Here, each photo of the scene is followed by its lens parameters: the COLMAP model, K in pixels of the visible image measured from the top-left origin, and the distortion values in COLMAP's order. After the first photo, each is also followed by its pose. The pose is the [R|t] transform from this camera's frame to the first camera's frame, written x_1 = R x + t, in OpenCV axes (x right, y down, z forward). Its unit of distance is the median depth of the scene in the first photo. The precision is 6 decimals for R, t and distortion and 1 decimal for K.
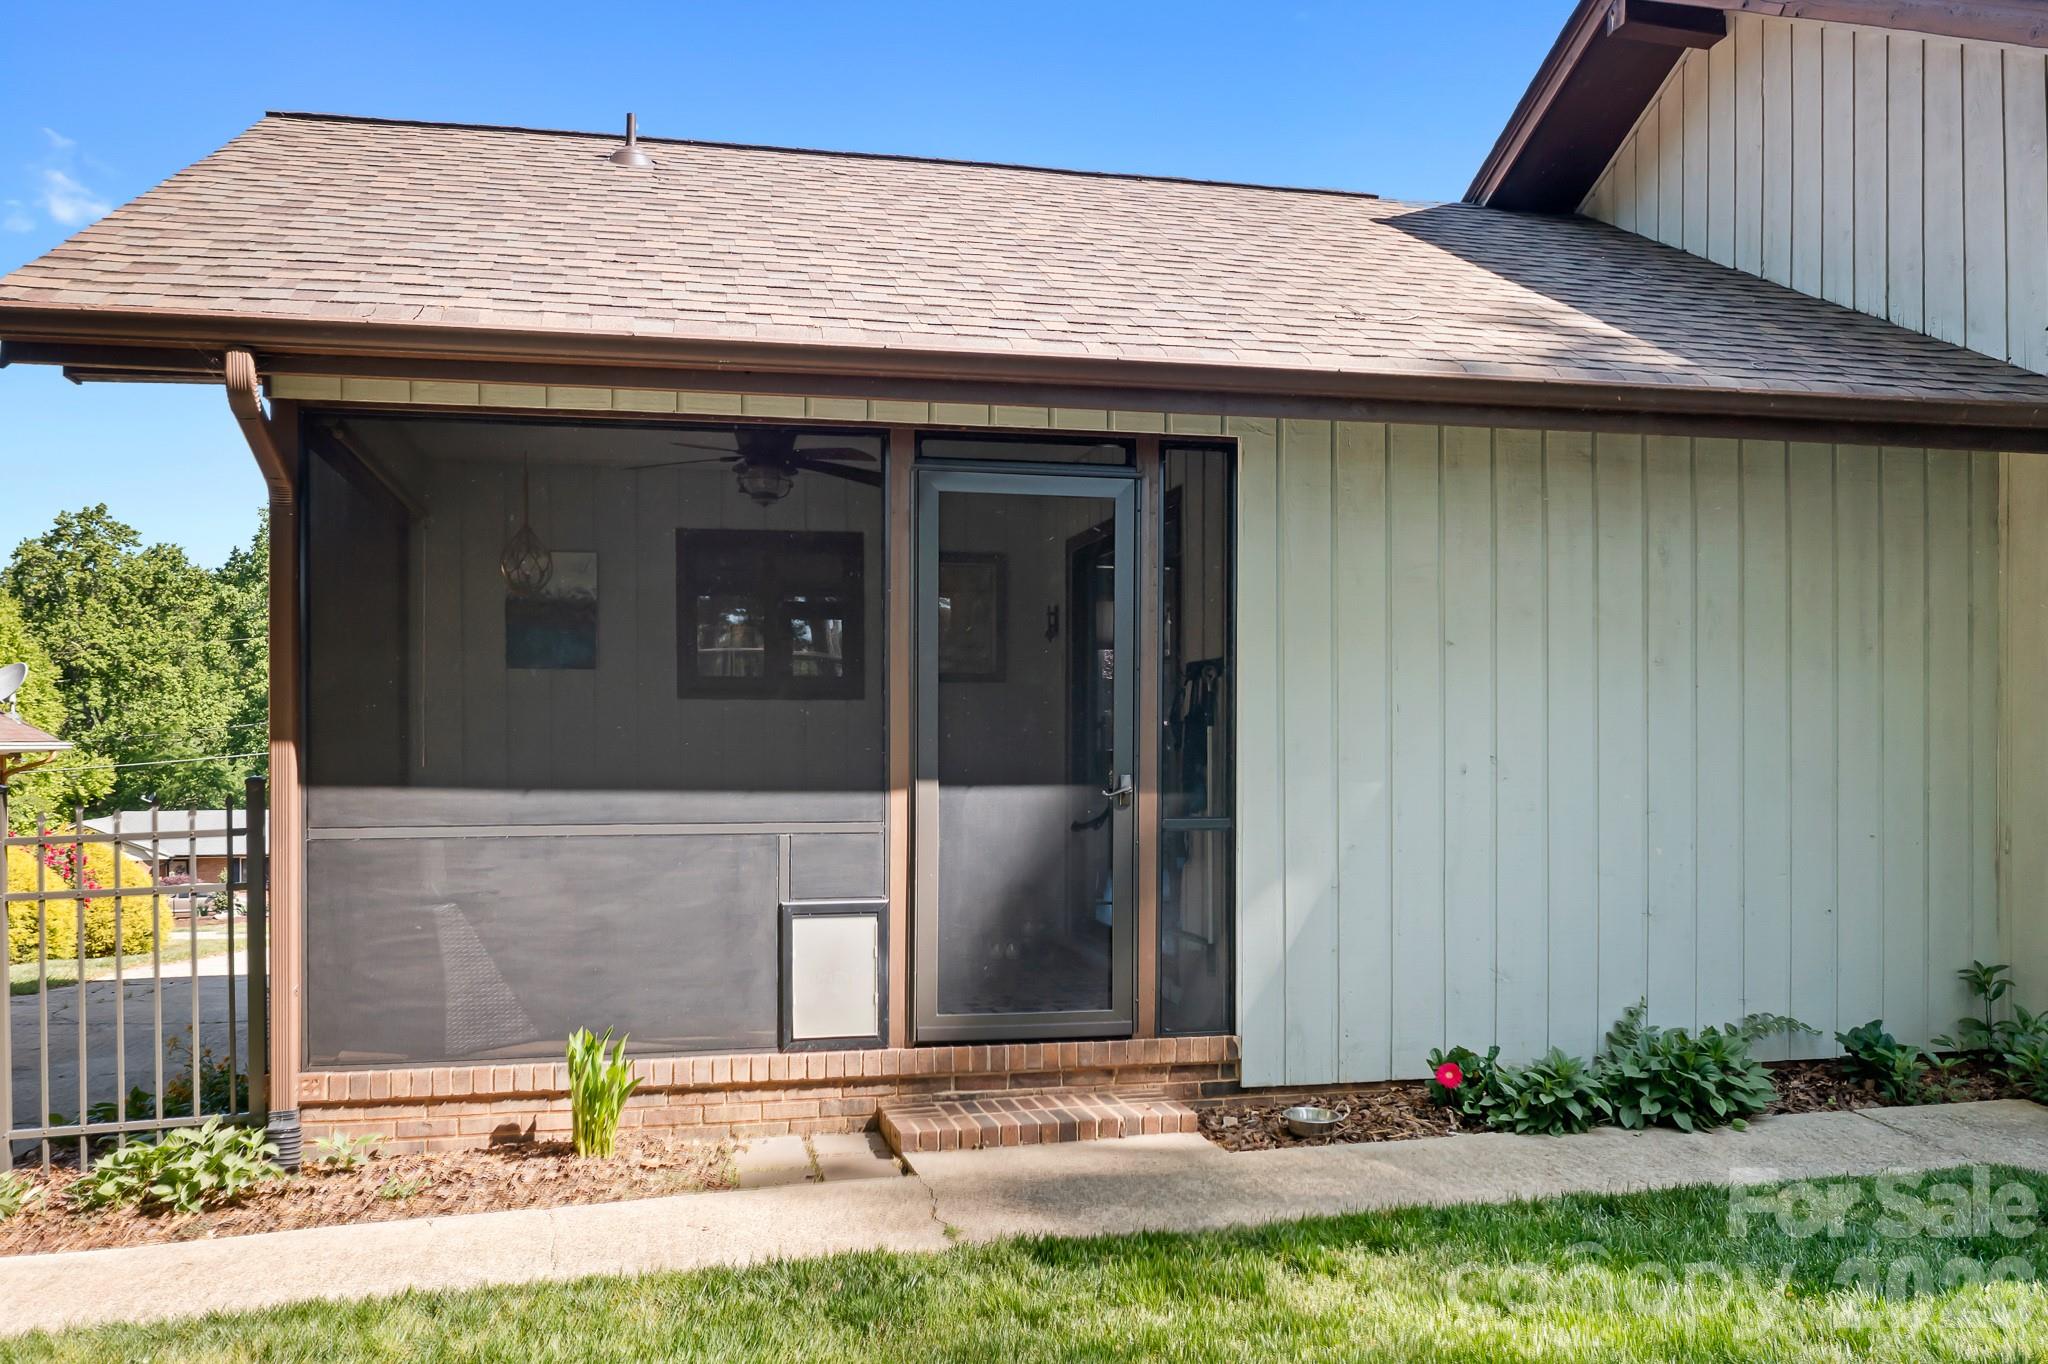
lens RADIAL K [[1676.7, 0, 1030.5], [0, 1676.7, 714.5], [0, 0, 1]] dist [0.006087, 0.005871]
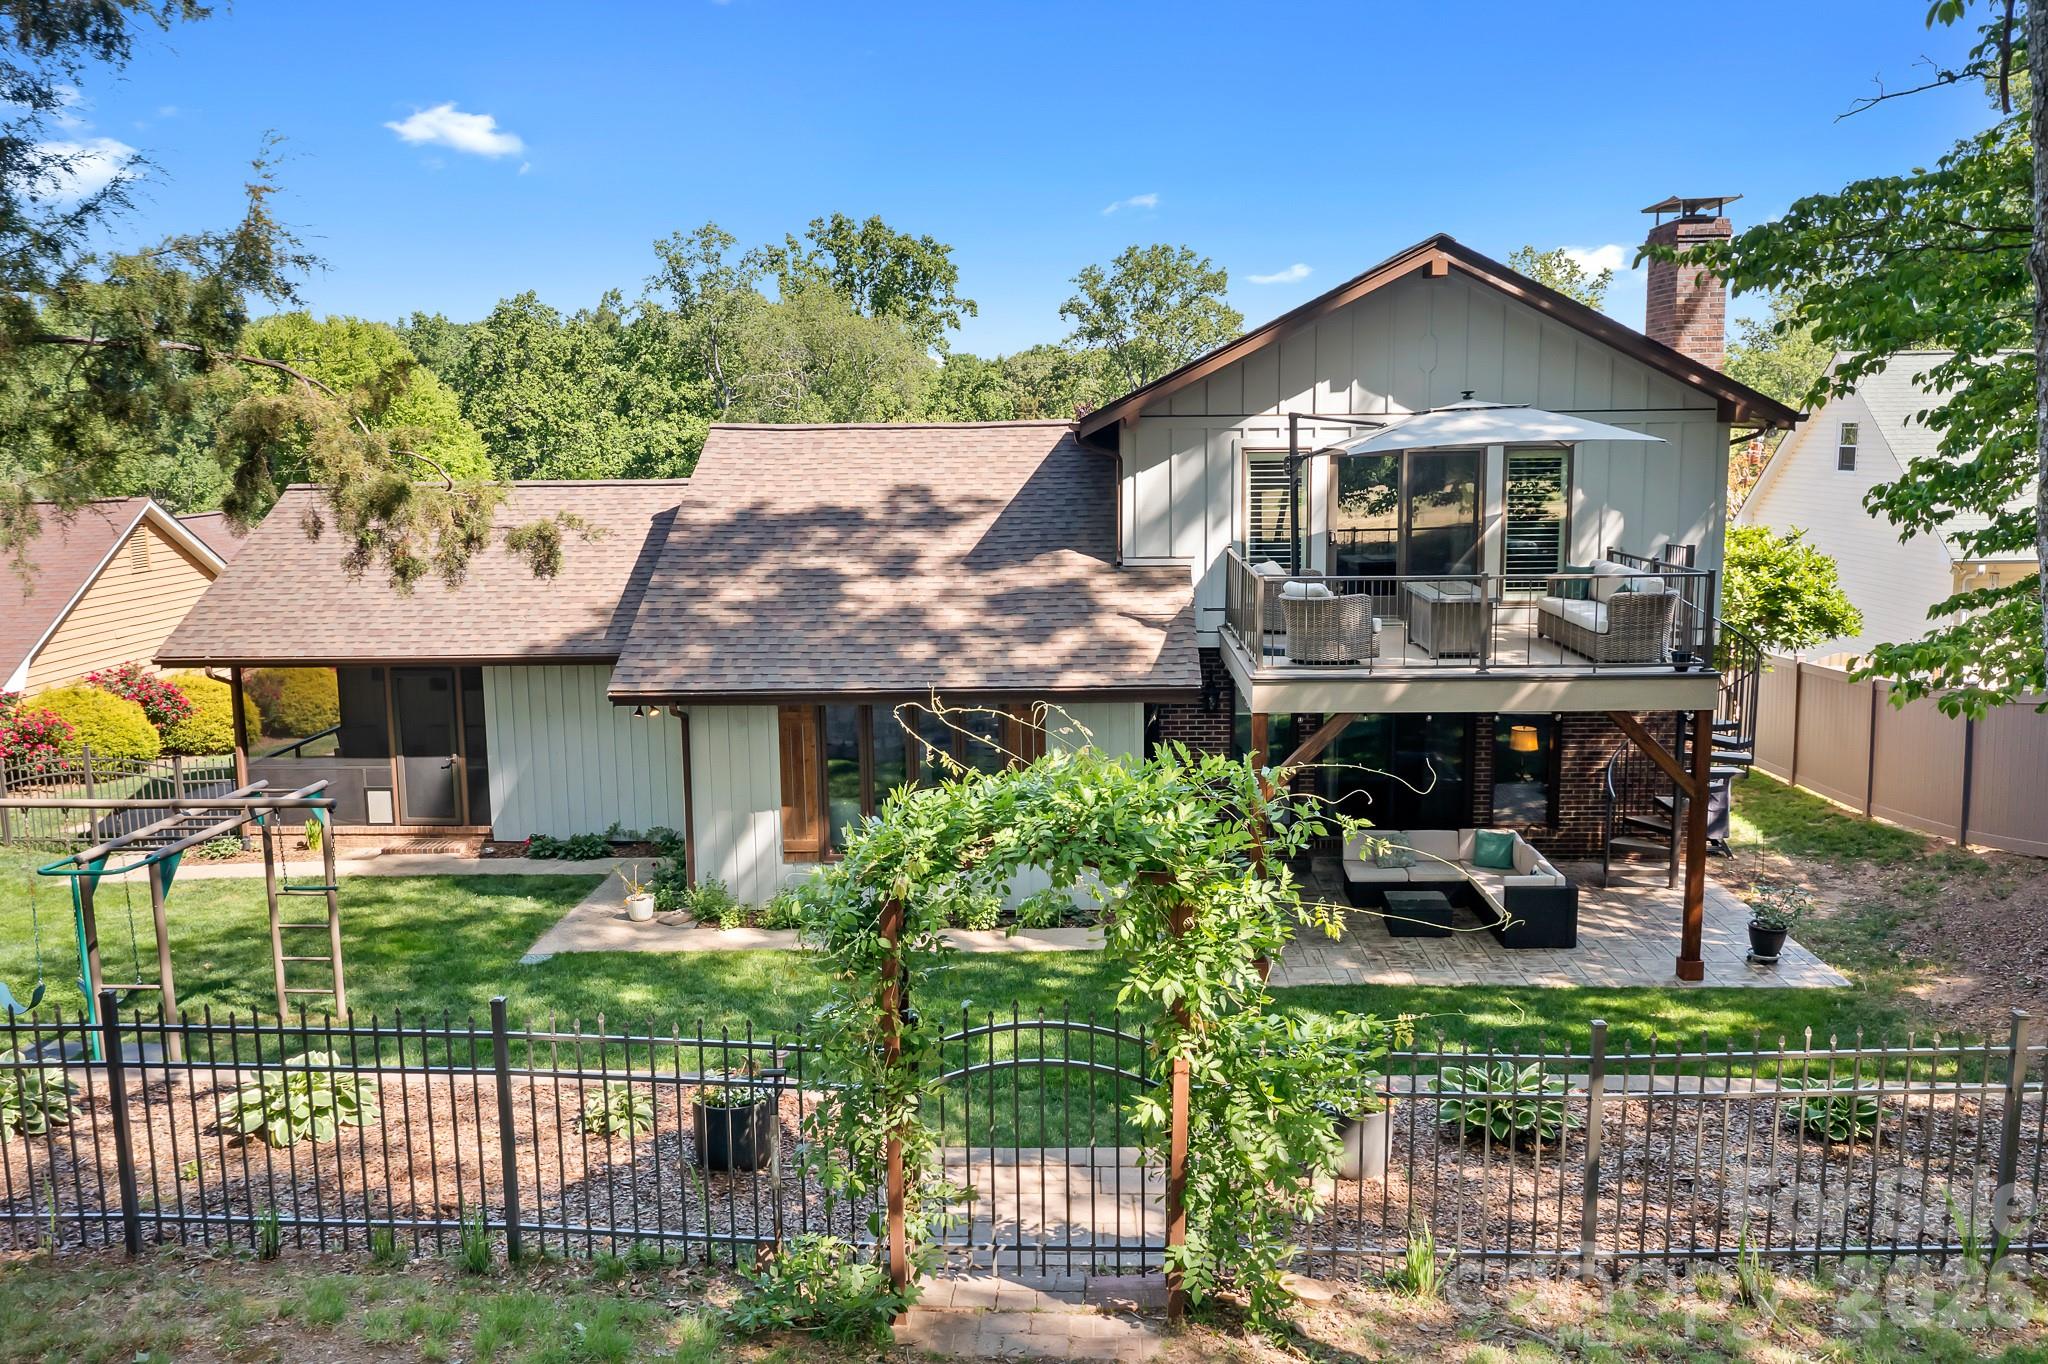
lens RADIAL K [[1599.2, 0, 1024.0], [0, 1599.2, 682.0], [0, 0, 1]] dist [0.005894, 0.002989]
pose [[0.969353, 0.035931, -0.243031, 2.025876], [0.005270, 0.985978, 0.166792, -0.671504], [0.245617, -0.162961, 0.955571, -1.913382]]
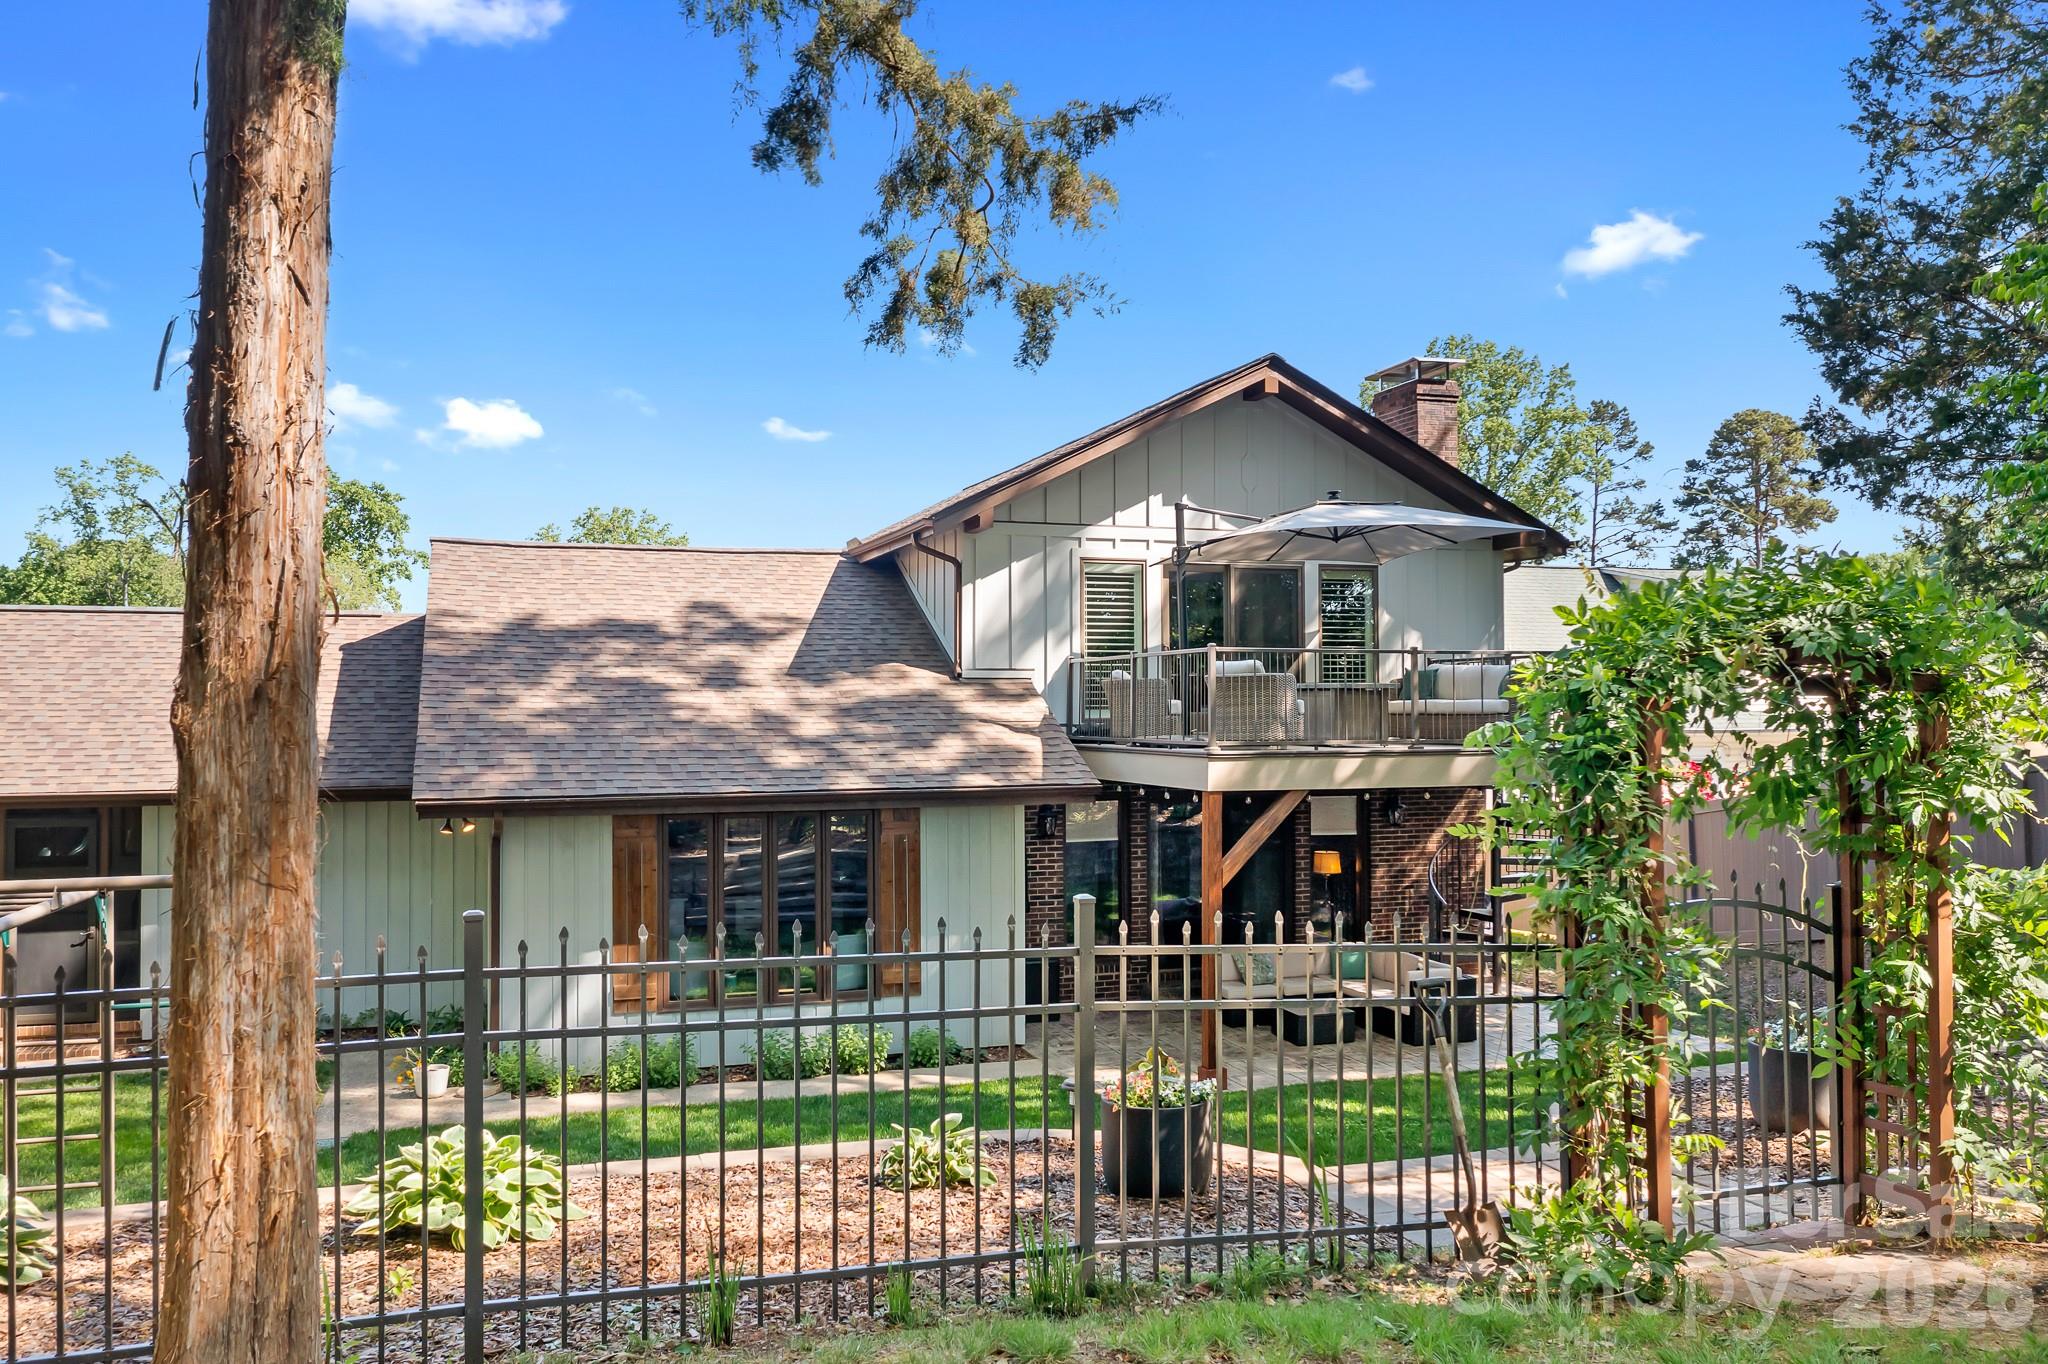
lens RADIAL K [[1603.3, 0, 1044.8], [0, 1603.3, 631.7], [0, 0, 1]] dist [0.006437, 0.003360]
pose [[0.995176, 0.007338, 0.097827, 1.320787], [-0.004668, 0.999611, -0.027499, -0.383652], [-0.097991, 0.026910, 0.994823, -1.779133]]
